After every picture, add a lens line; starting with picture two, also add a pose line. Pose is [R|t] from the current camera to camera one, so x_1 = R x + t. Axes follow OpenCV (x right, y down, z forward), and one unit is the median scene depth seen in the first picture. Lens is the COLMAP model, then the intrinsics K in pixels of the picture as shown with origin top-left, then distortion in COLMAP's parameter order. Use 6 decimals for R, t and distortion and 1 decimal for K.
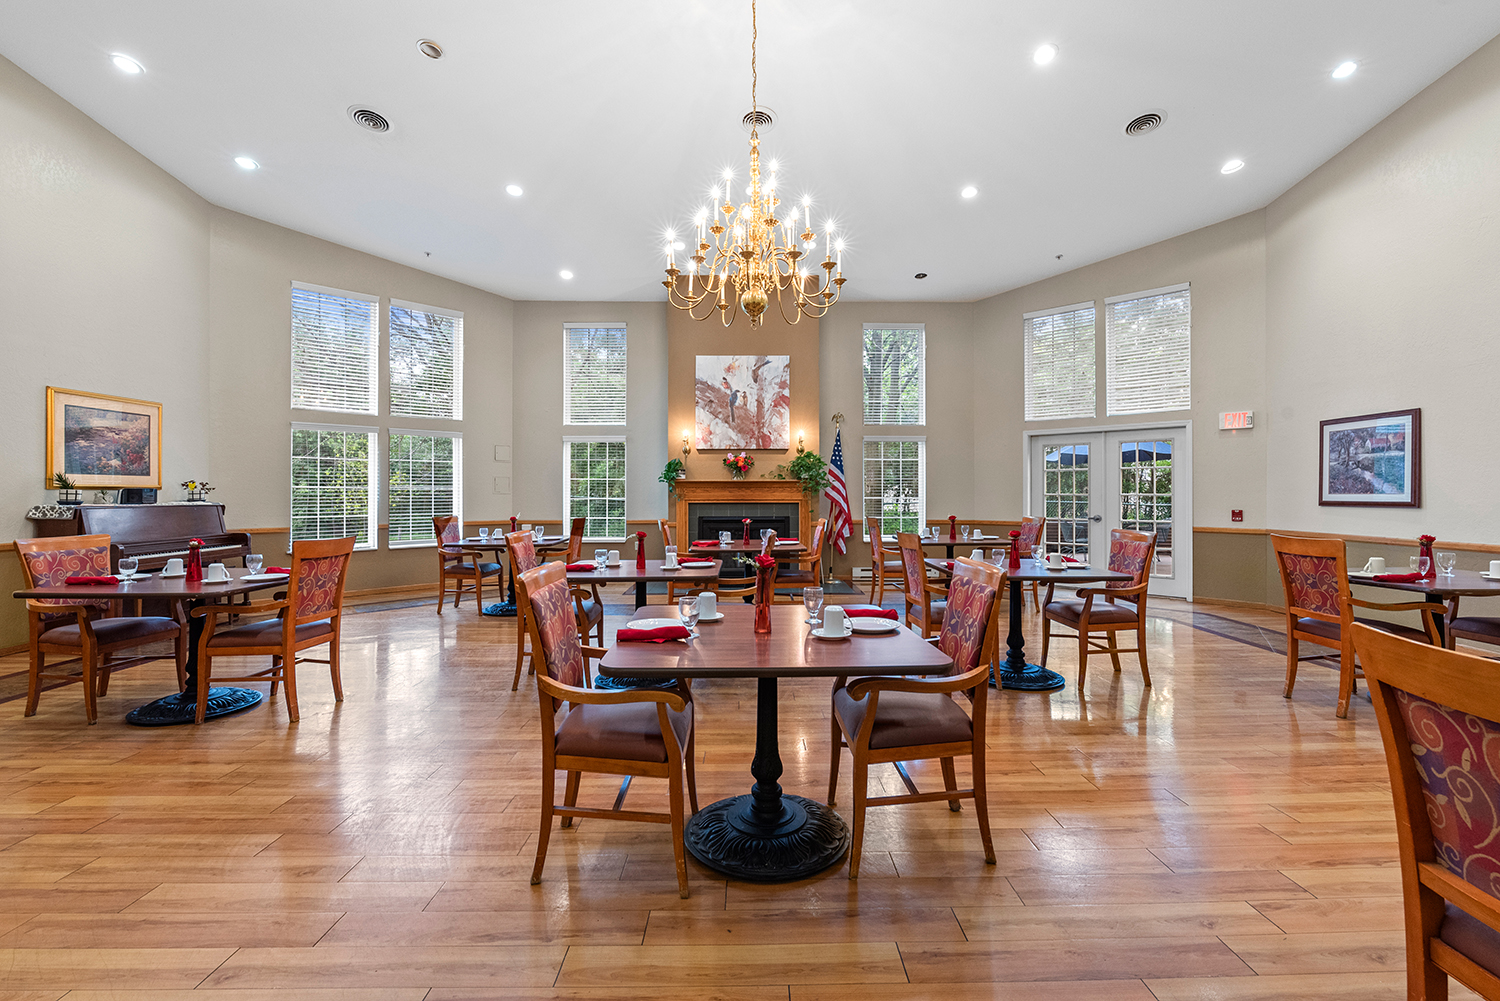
lens RADIAL K [[648.8, 0, 753.7], [0, 648.8, 497.7], [0, 0, 1]] dist [0.000653, 0.000114]
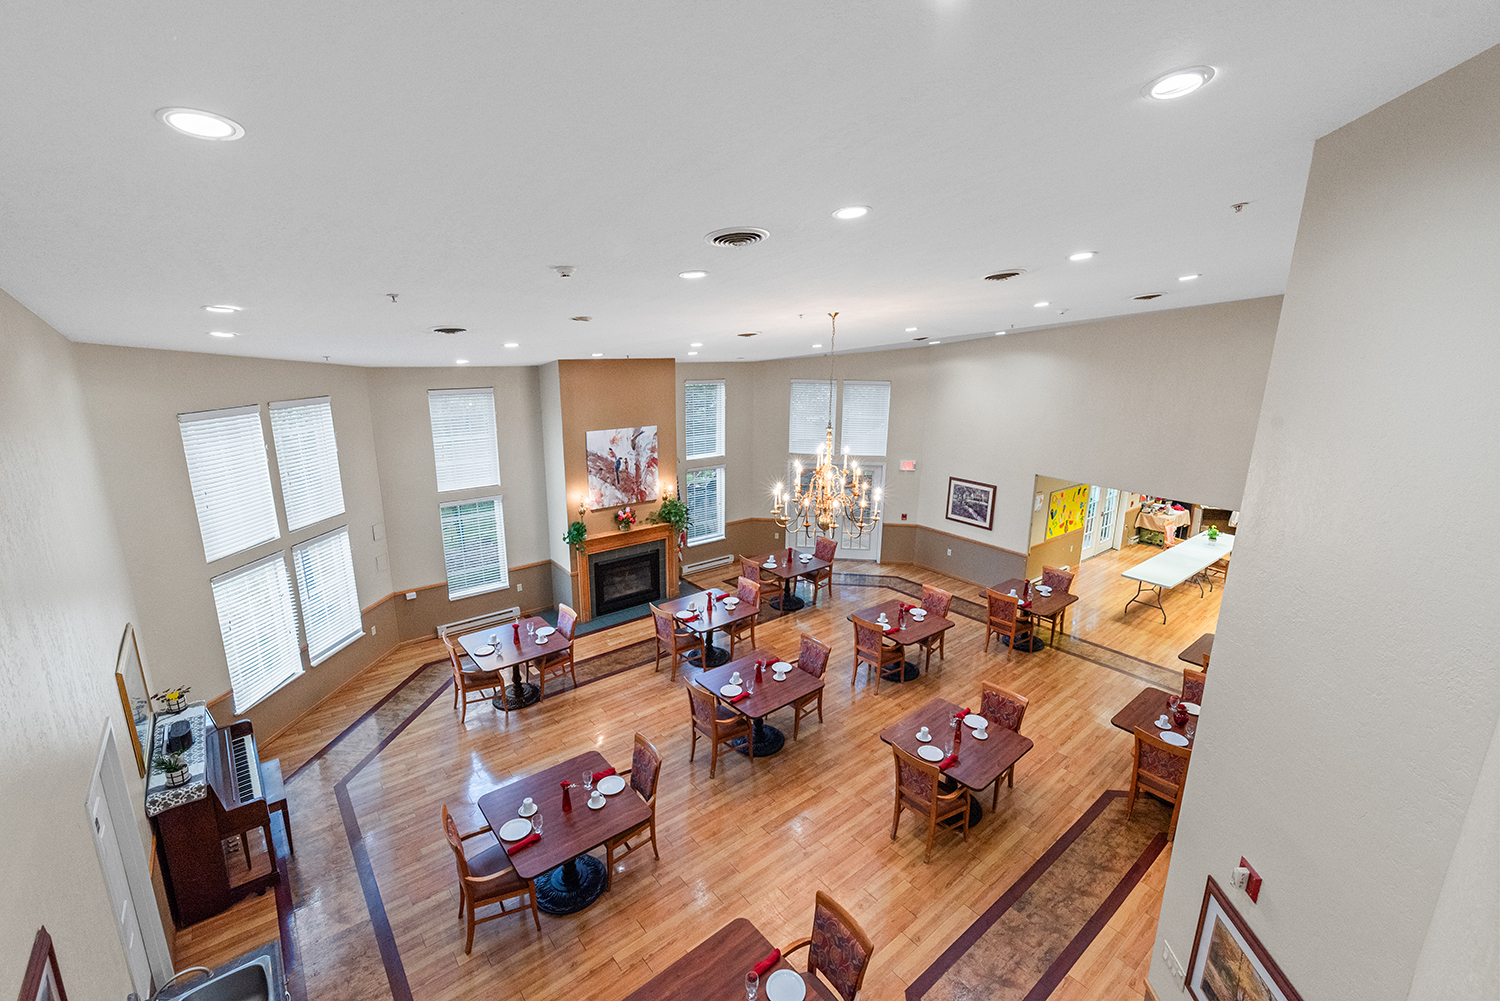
lens RADIAL K [[648.8, 0, 754.2], [0, 648.8, 500.4], [0, 0, 1]] dist [0.000653, 0.000114]
pose [[0.772484, -0.140457, 0.619306, -0.587888], [-0.008213, 0.972942, 0.230905, -0.367386], [-0.634981, -0.183457, 0.750429, -0.070507]]
